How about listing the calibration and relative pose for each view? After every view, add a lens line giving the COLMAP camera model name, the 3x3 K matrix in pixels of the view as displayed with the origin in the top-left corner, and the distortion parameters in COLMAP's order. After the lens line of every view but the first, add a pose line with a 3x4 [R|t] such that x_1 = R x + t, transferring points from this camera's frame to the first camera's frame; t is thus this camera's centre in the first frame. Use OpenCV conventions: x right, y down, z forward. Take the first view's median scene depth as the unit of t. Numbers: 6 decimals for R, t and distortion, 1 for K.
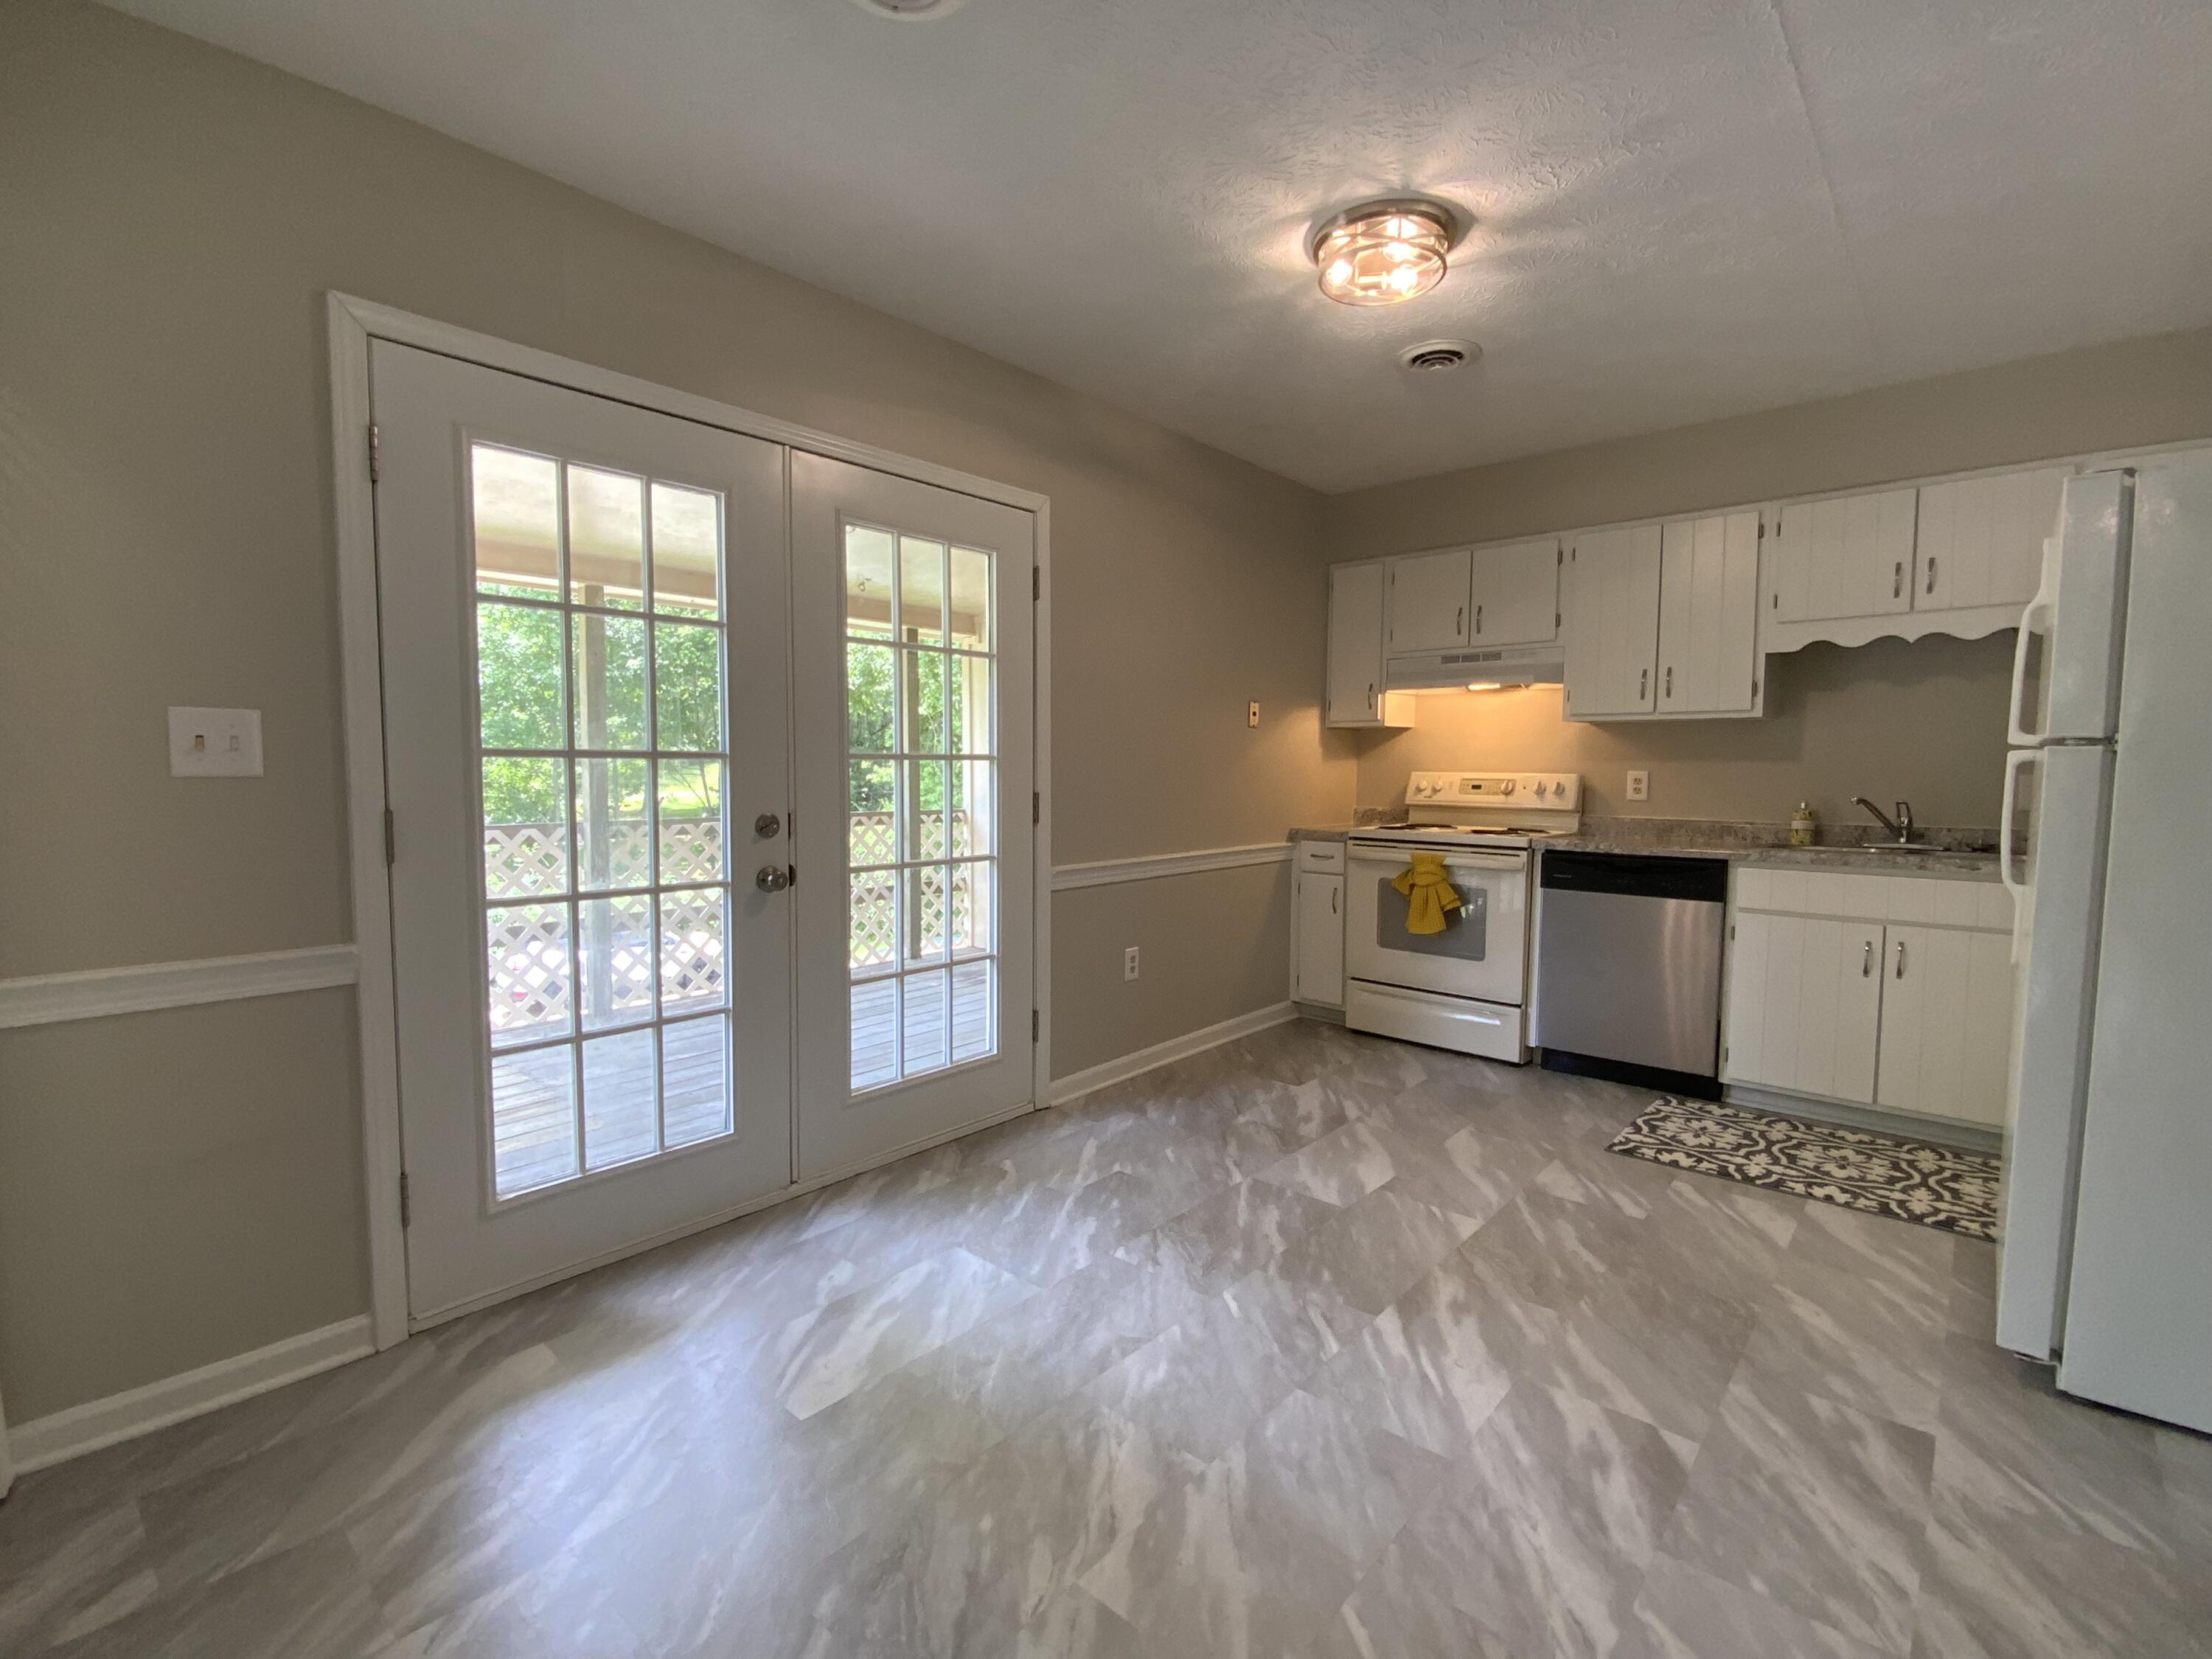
lens RADIAL K [[991.1, 0, 1106.0], [0, 991.1, 829.5], [0, 0, 1]] dist [0.018774, -0.014474]
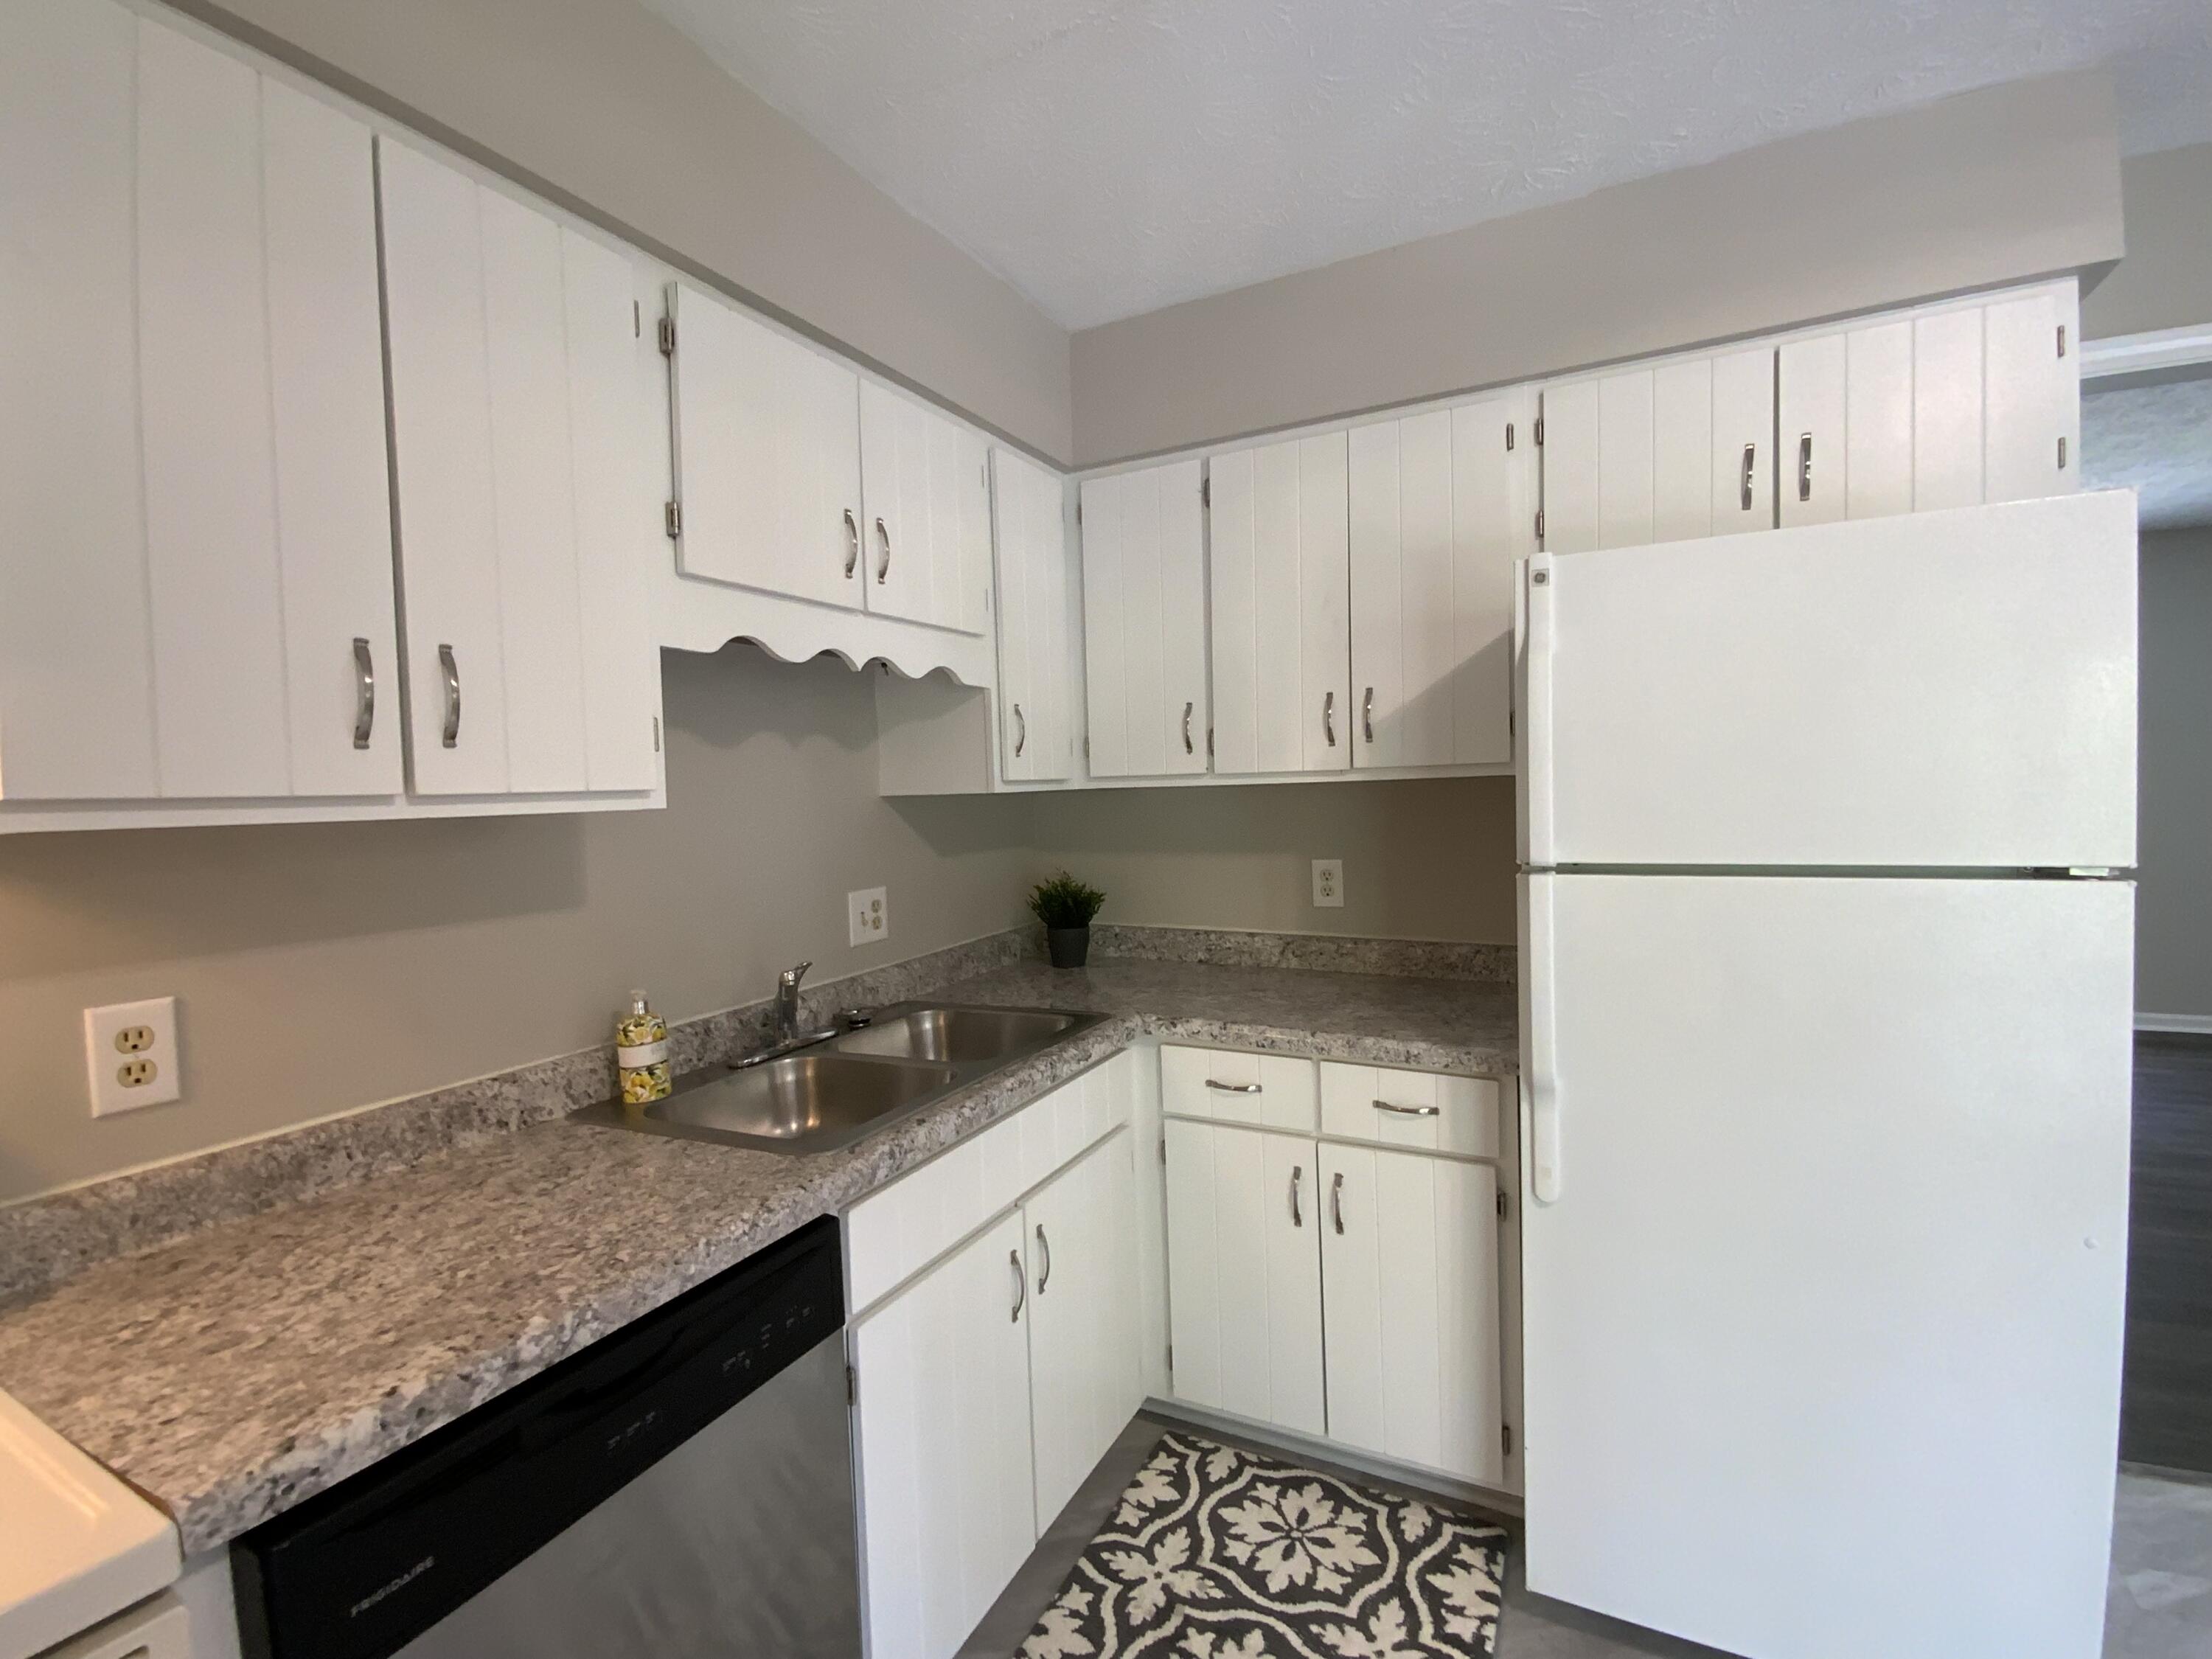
lens RADIAL K [[992.0, 0, 1108.7], [0, 992.0, 832.5], [0, 0, 1]] dist [0.033622, -0.024531]
pose [[-0.252052, -0.043379, 0.966741, 0.264644], [0.091638, 0.993436, 0.068469, -0.129208], [-0.963365, 0.105848, -0.246422, 1.043725]]
